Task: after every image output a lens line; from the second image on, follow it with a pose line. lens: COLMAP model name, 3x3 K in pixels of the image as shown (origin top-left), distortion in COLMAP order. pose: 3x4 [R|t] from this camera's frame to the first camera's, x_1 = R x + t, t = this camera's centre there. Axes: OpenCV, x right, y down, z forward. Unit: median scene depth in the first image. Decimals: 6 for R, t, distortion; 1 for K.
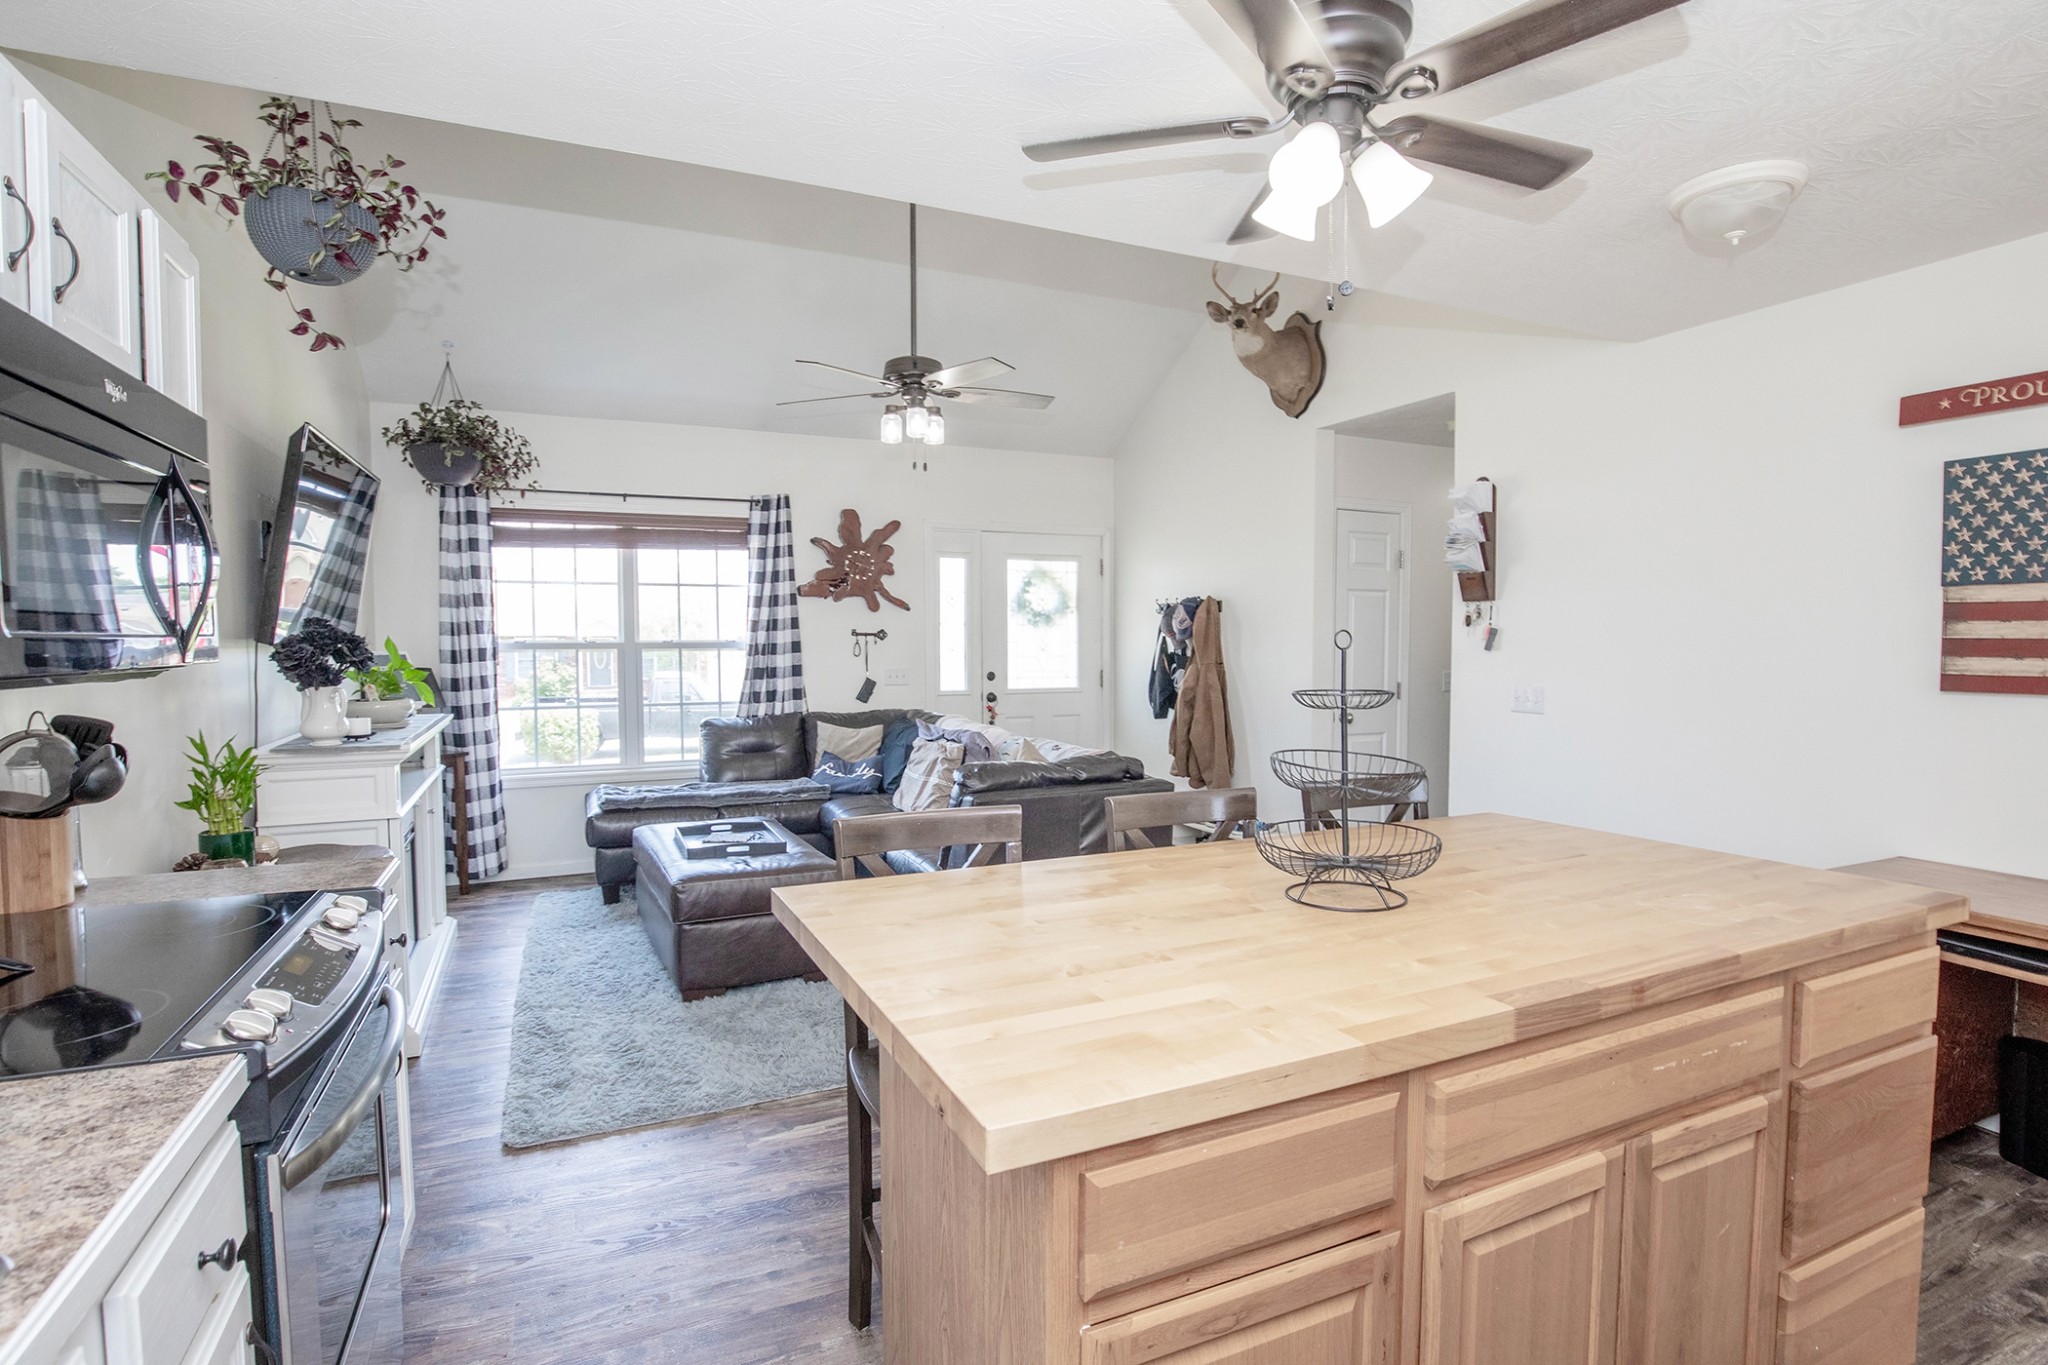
lens RADIAL K [[993.8, 0, 1035.8], [0, 993.8, 681.2], [0, 0, 1]] dist [-0.031427, -0.002187]
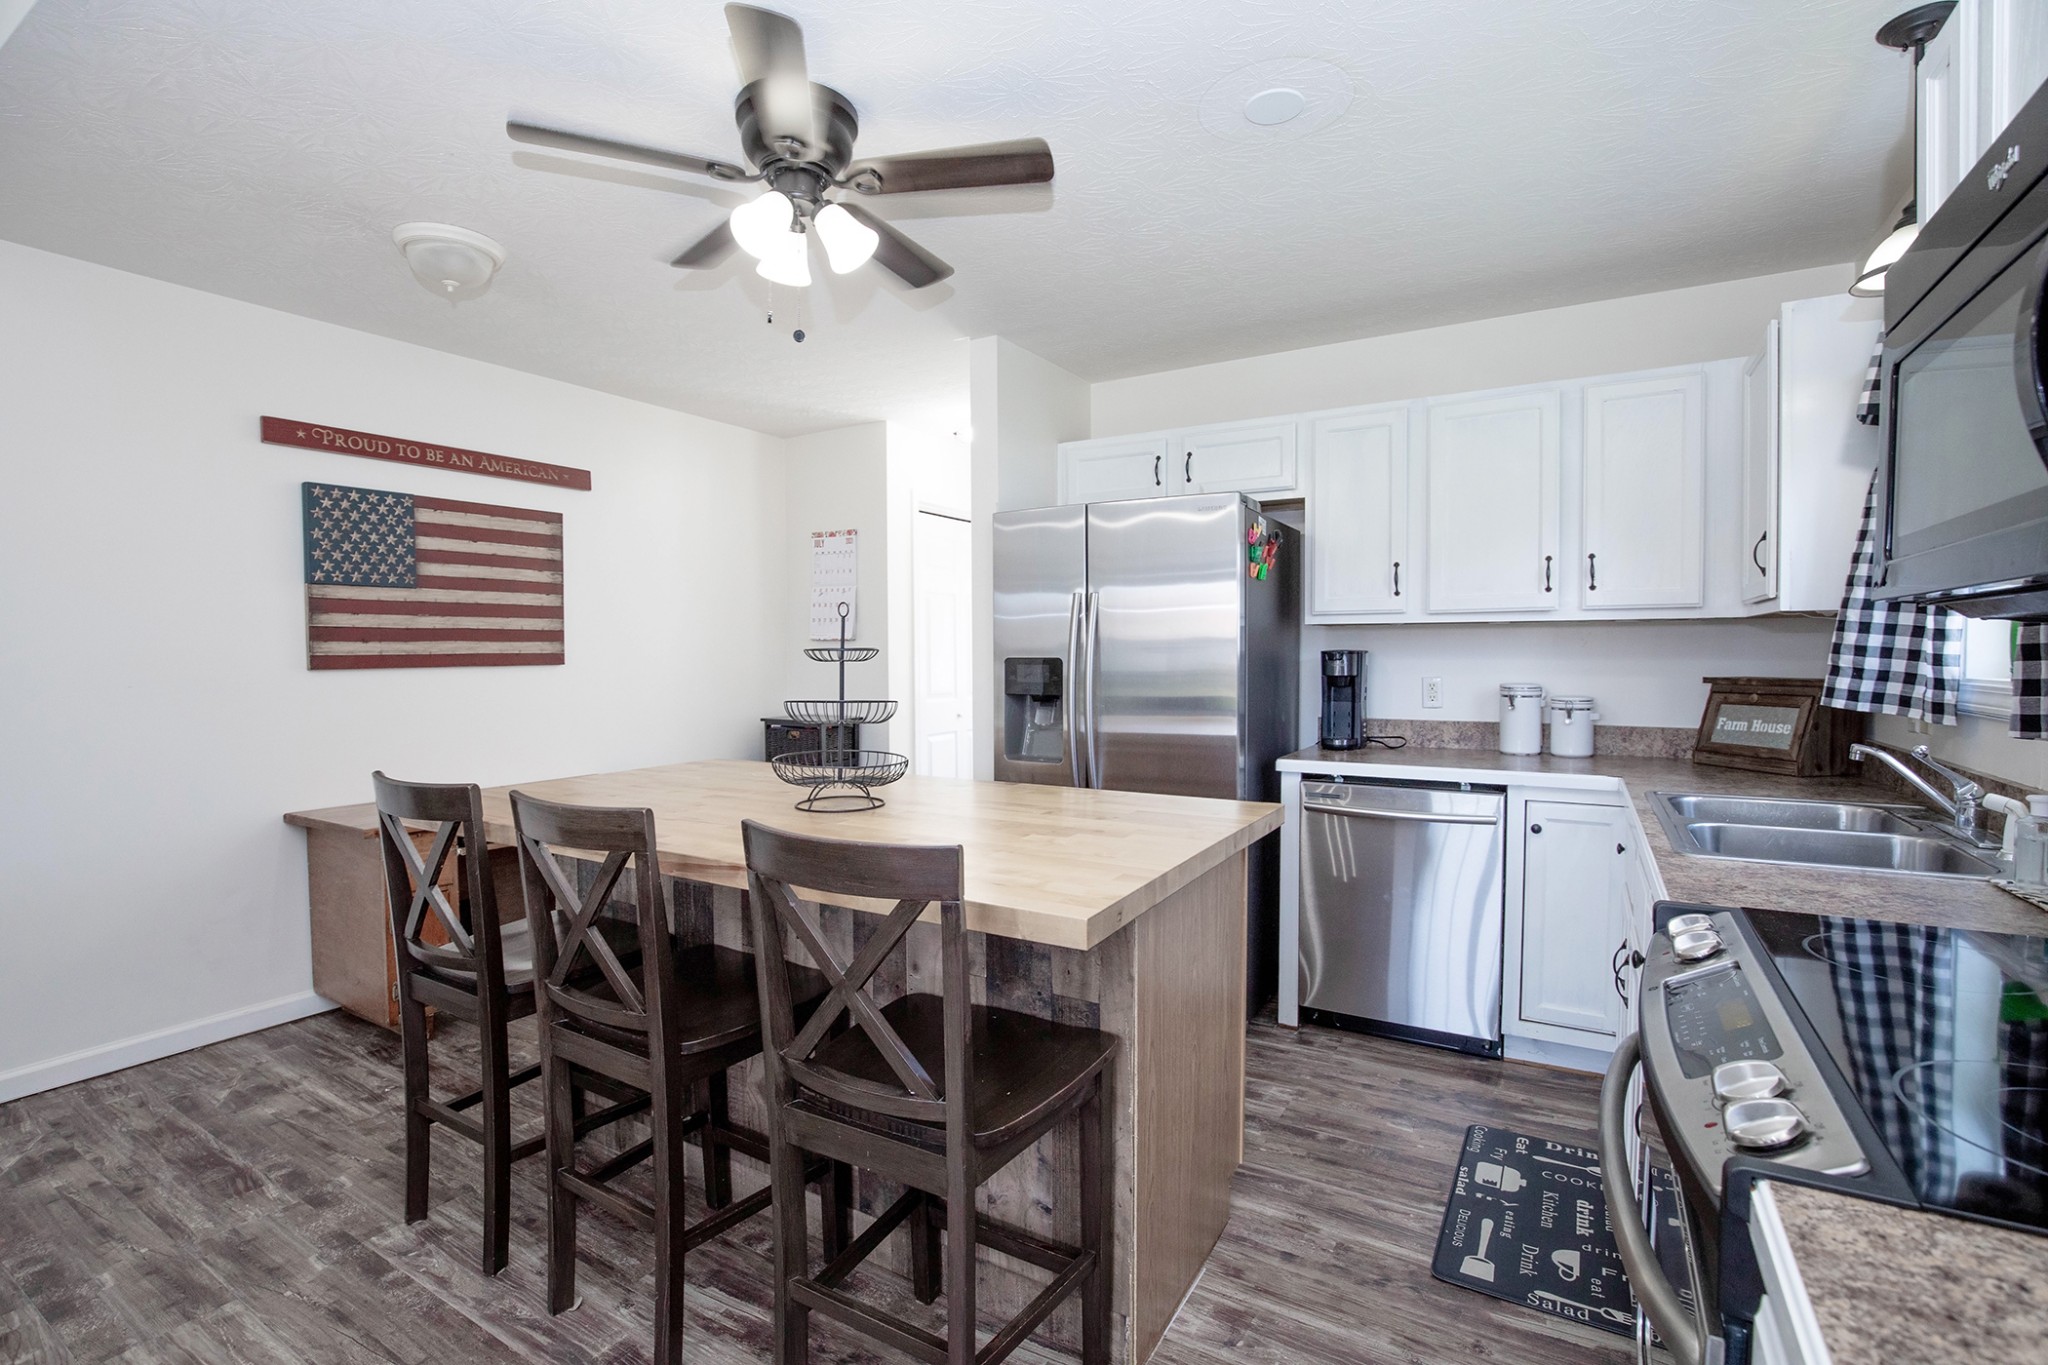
lens RADIAL K [[936.2, 0, 1019.3], [0, 936.2, 680.6], [0, 0, 1]] dist [-0.035597, 0.005734]
pose [[-0.561413, -0.022019, 0.827243, -0.268451], [0.041532, 0.997637, 0.054740, -0.001361], [-0.826493, 0.065089, -0.559171, 0.465413]]
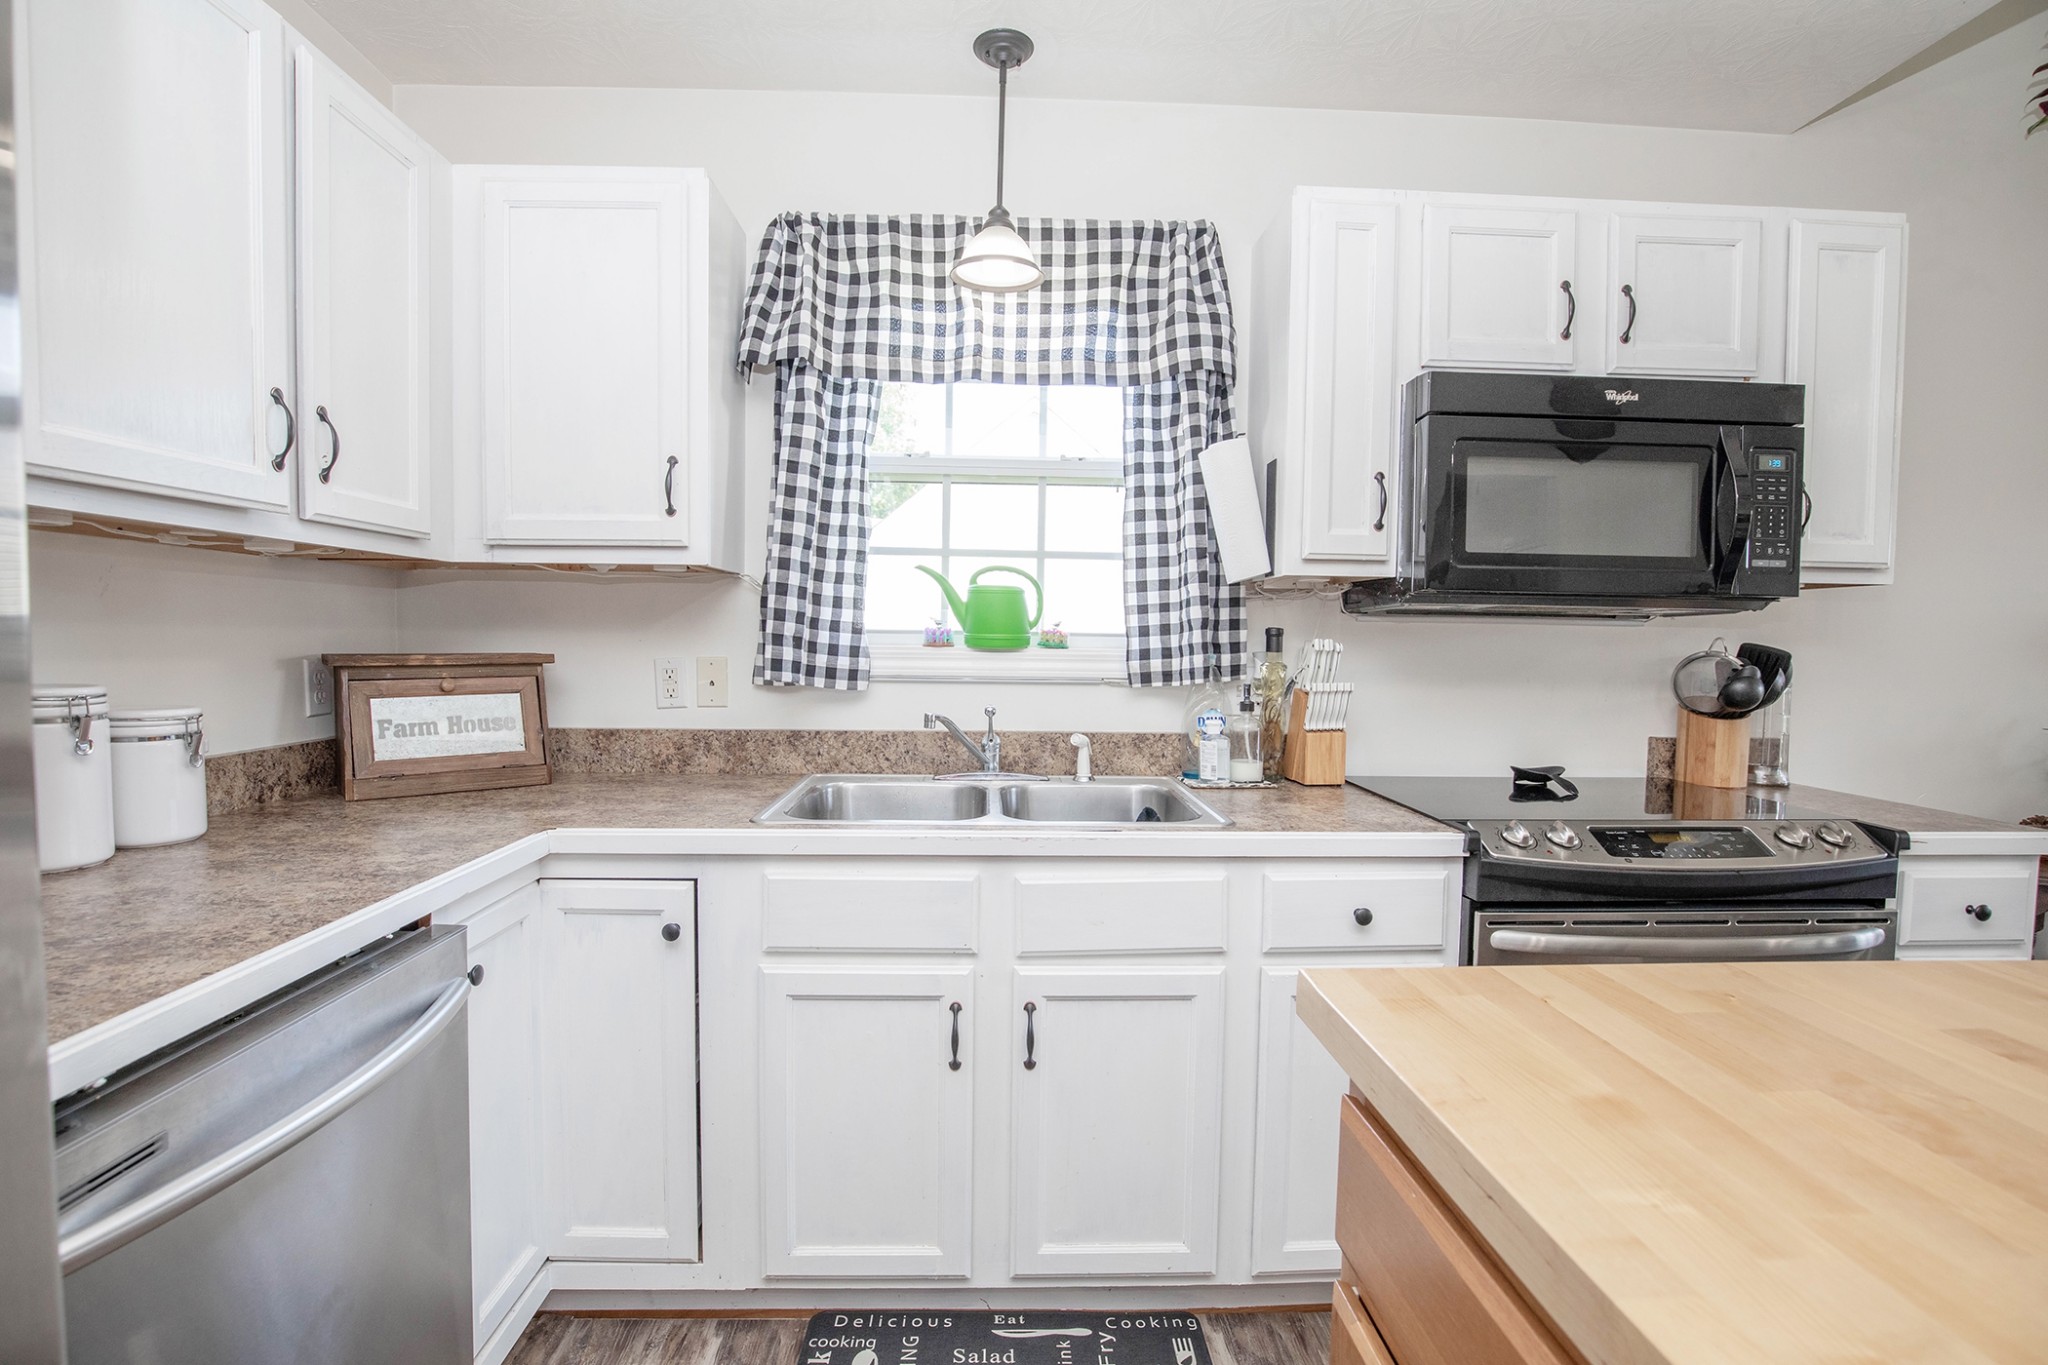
lens RADIAL K [[936.2, 0, 1017.0], [0, 936.2, 687.2], [0, 0, 1]] dist [-0.035597, 0.005734]
pose [[-0.385531, 0.044774, -0.921608, 0.151637], [-0.053086, 0.996091, 0.070599, 0.018609], [0.921167, 0.076143, -0.381647, 0.174233]]
